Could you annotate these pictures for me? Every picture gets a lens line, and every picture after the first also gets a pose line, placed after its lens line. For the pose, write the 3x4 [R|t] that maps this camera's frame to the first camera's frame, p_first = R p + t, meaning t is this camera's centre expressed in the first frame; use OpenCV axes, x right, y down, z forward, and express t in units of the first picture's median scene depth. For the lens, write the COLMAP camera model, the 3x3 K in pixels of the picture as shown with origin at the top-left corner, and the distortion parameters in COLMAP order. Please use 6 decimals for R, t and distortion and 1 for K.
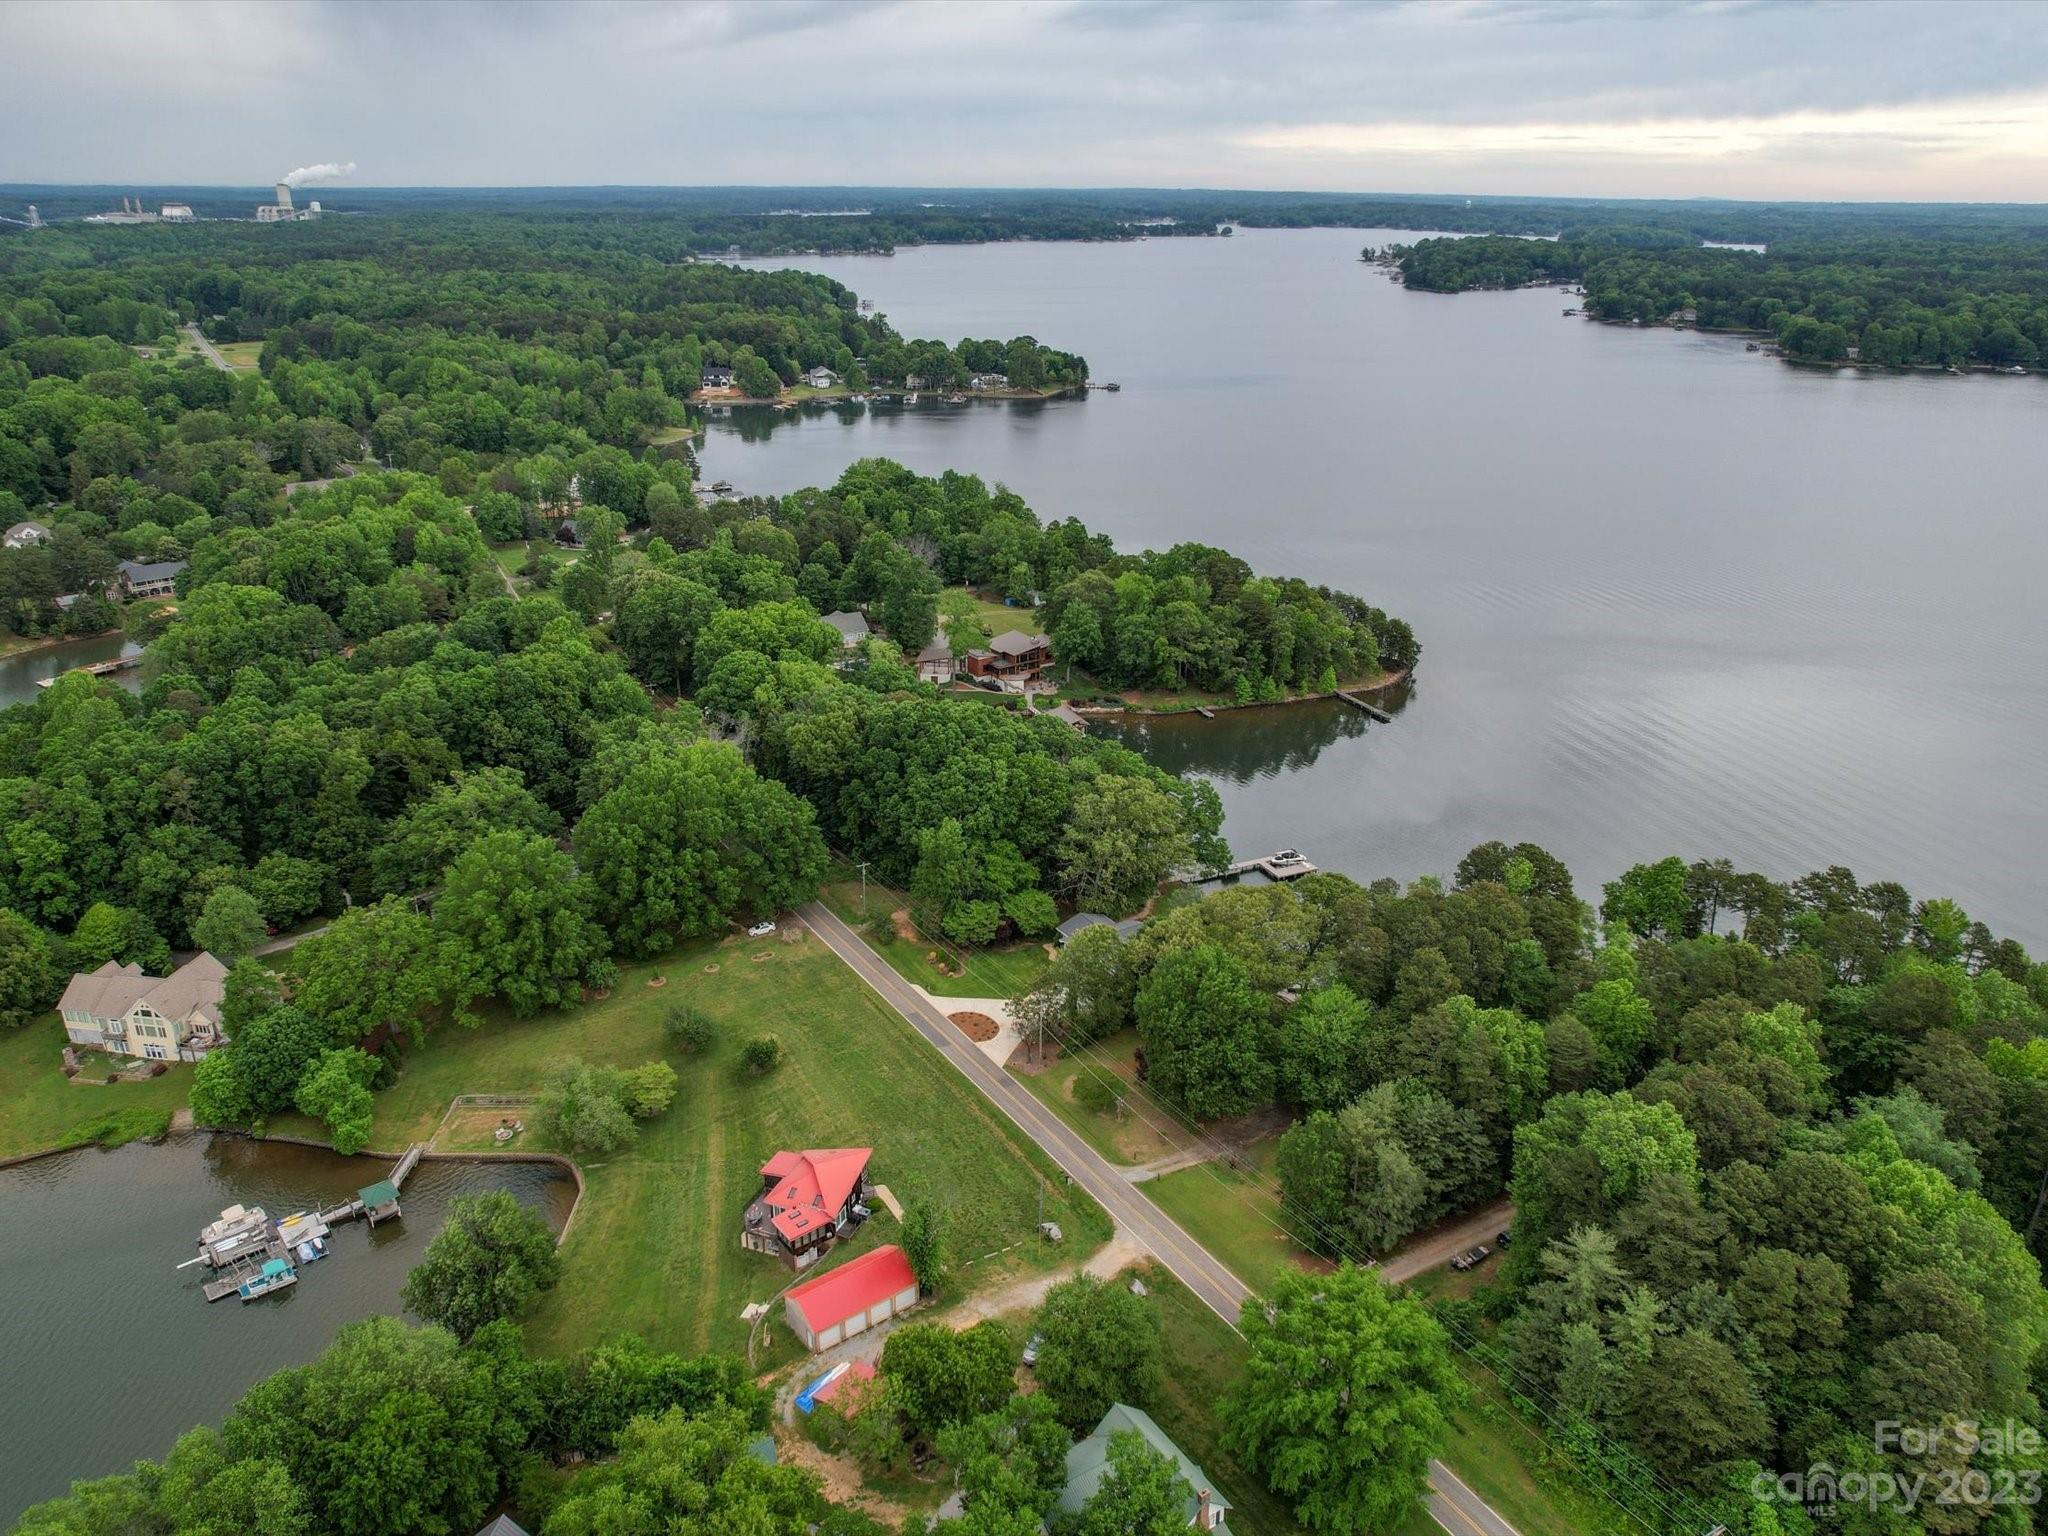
lens RADIAL K [[1480.0, 0, 1030.3], [0, 1480.0, 767.6], [0, 0, 1]] dist [-0.074028, 0.067308]
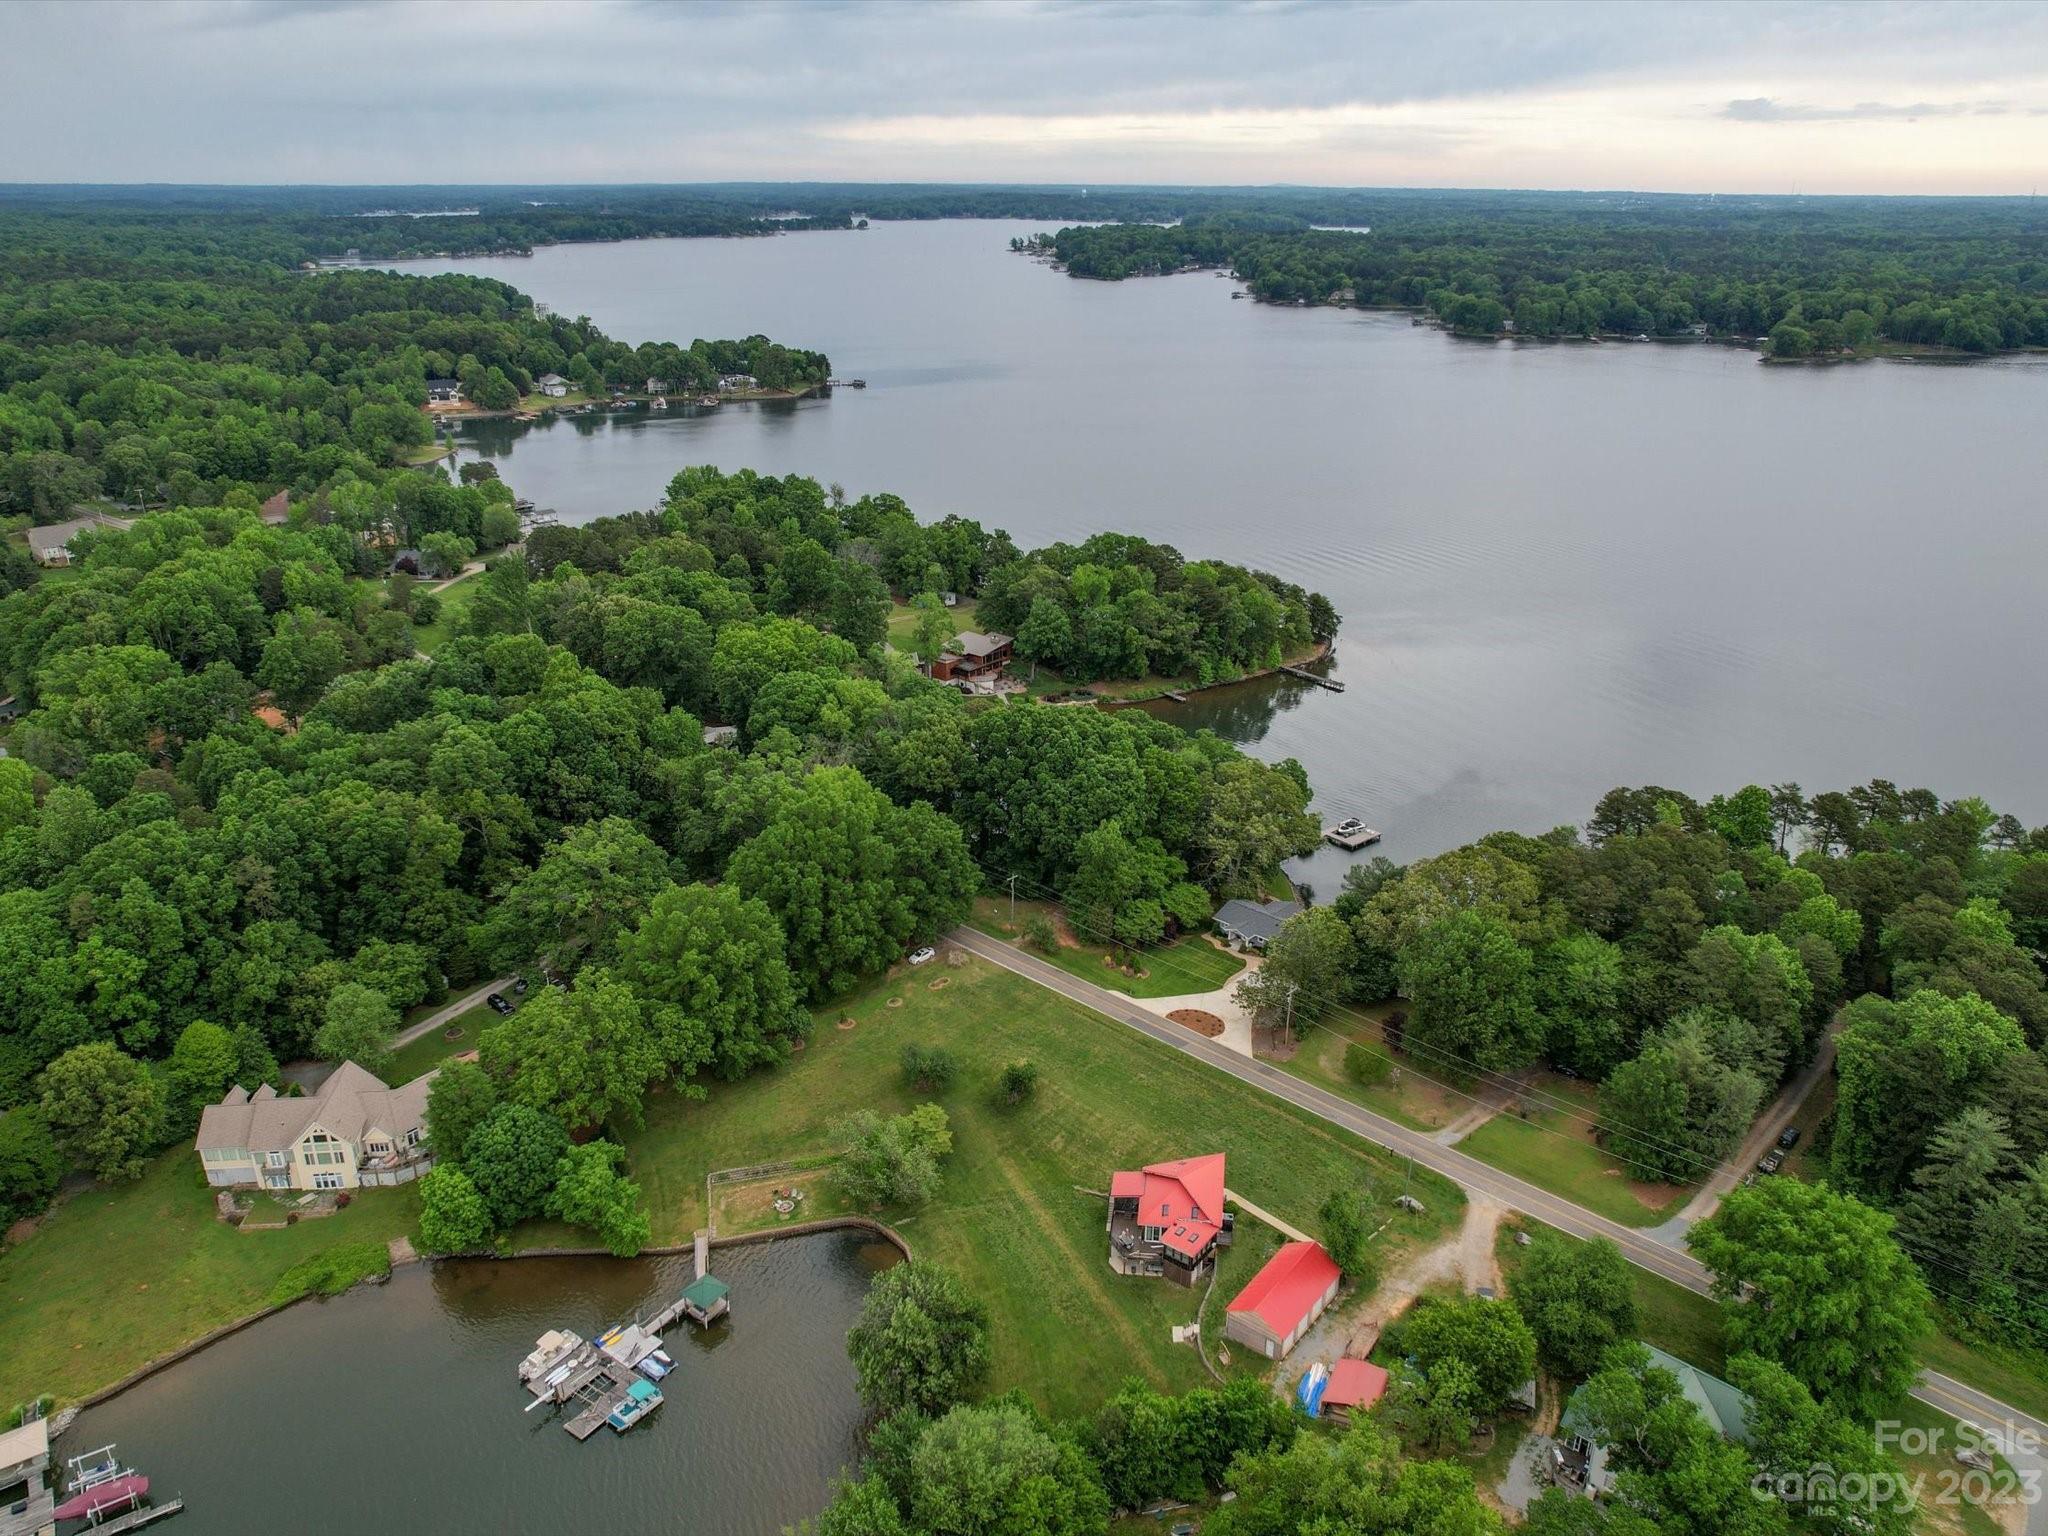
lens RADIAL K [[1480.0, 0, 1029.3], [0, 1480.0, 770.3], [0, 0, 1]] dist [-0.074028, 0.067308]
pose [[0.968022, -0.097157, 0.231287, -0.207997], [0.095750, 0.995255, 0.017327, -0.013406], [-0.231873, 0.005373, 0.972731, 0.029653]]
